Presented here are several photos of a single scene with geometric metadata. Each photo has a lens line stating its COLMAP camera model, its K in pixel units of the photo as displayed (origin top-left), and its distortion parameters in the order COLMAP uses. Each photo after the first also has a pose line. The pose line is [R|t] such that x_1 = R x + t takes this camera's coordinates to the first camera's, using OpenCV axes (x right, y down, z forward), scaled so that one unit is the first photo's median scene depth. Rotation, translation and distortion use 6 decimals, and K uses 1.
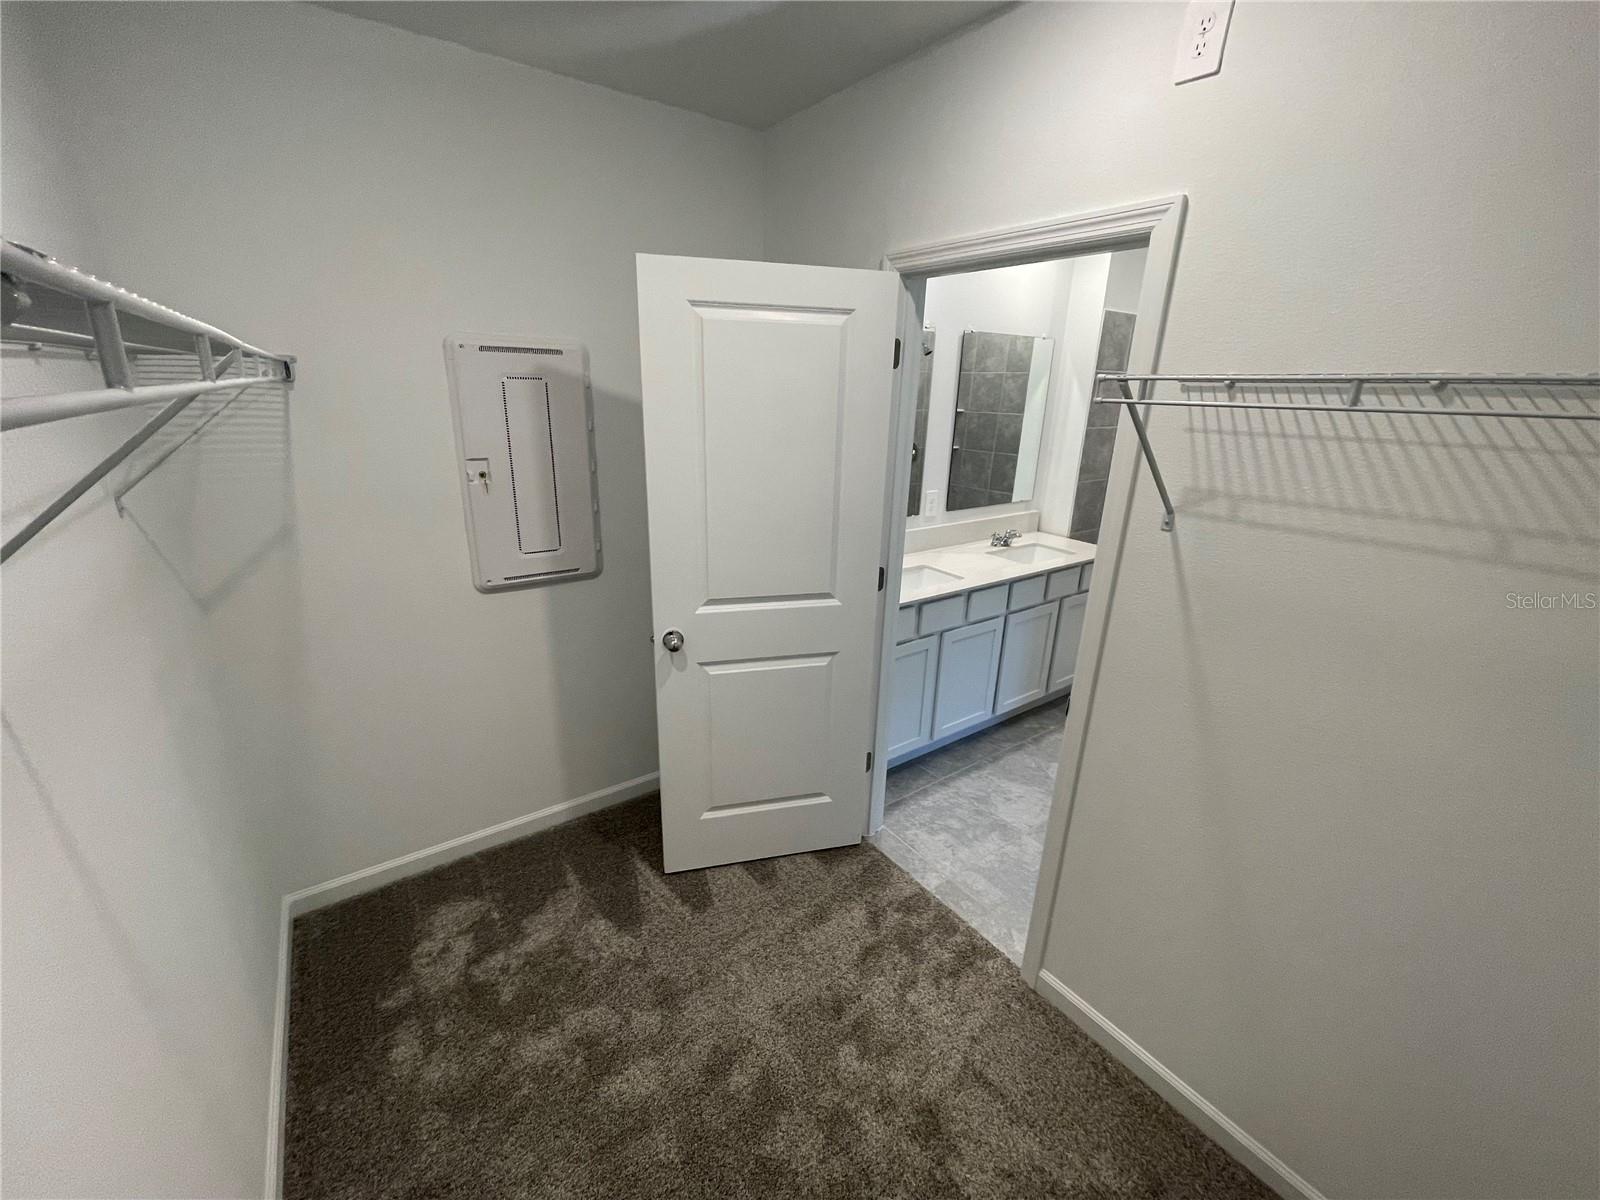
lens RADIAL K [[665.4, 0, 800.0], [0, 665.4, 600.0], [0, 0, 1]] dist [0.024113, 0.000109]
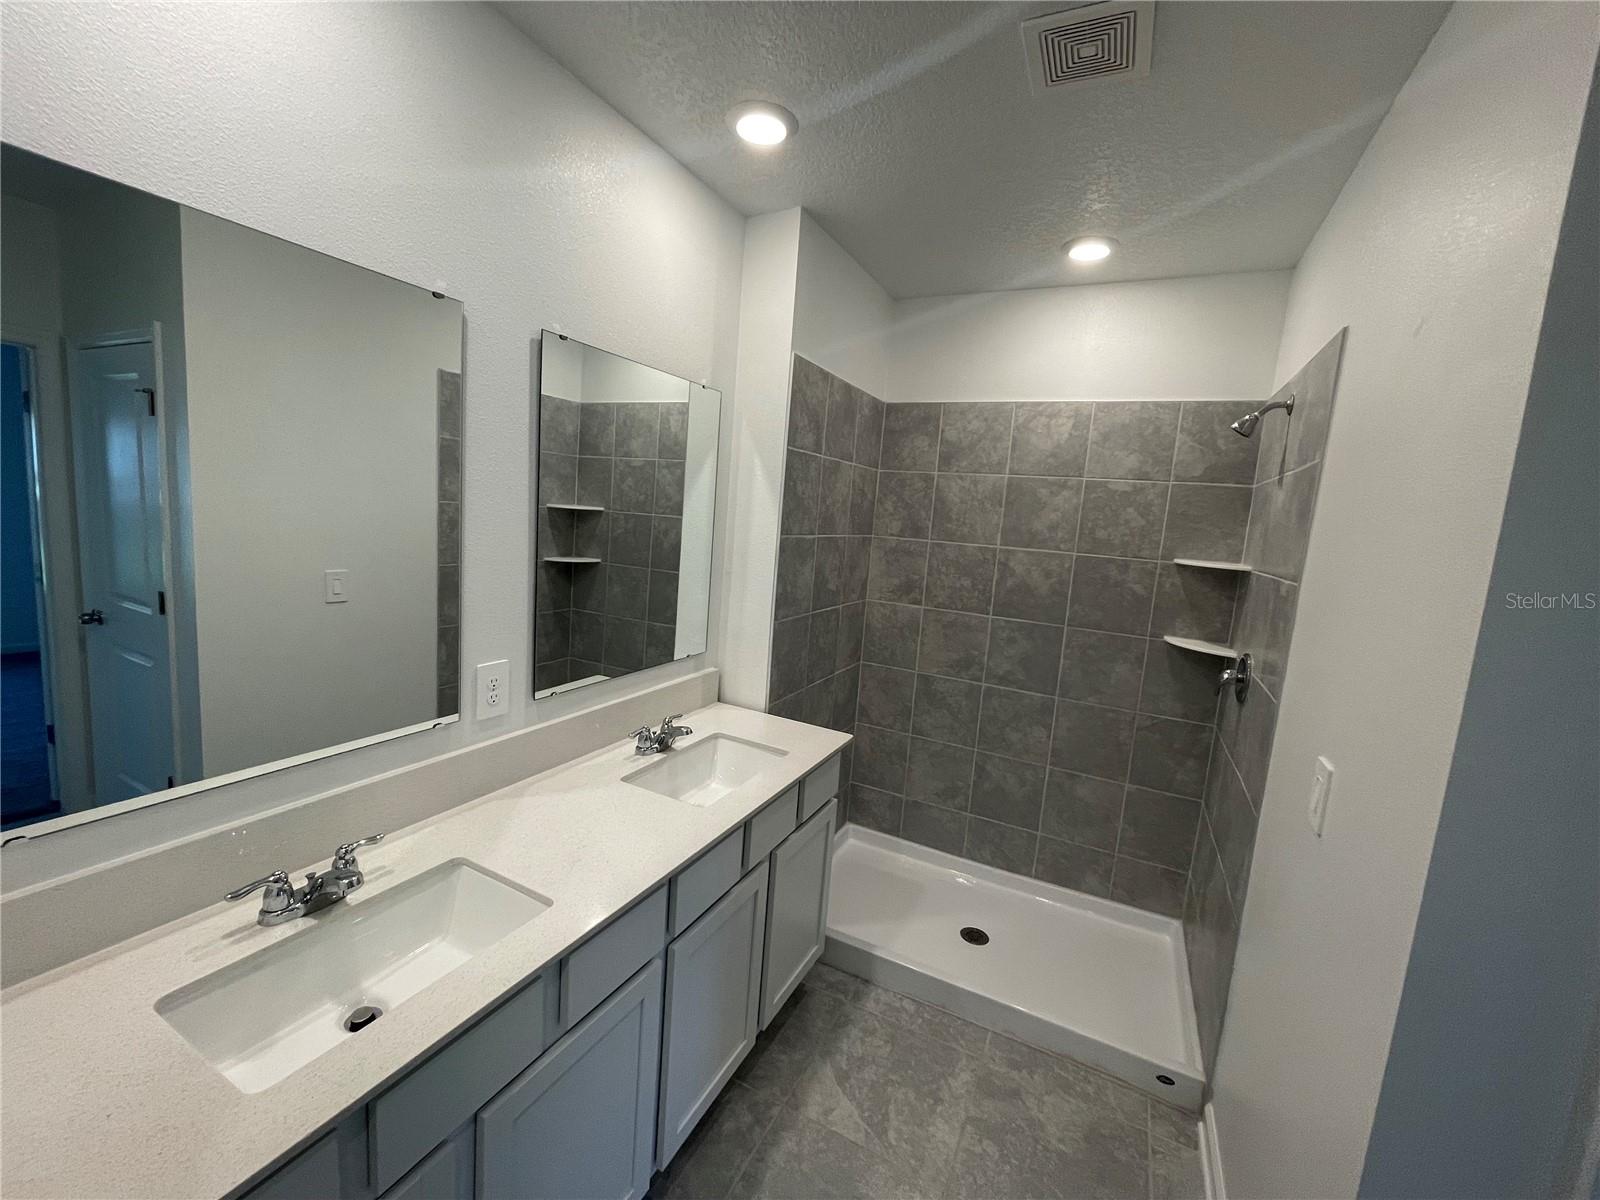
lens RADIAL K [[644.3, 0, 800.0], [0, 644.3, 600.0], [0, 0, 1]] dist [-0.001203, 0.000022]
pose [[0.890116, -0.019147, 0.455332, 0.165494], [0.089526, 0.986996, -0.133510, -0.114283], [-0.446854, 0.159603, 0.880255, 0.459836]]
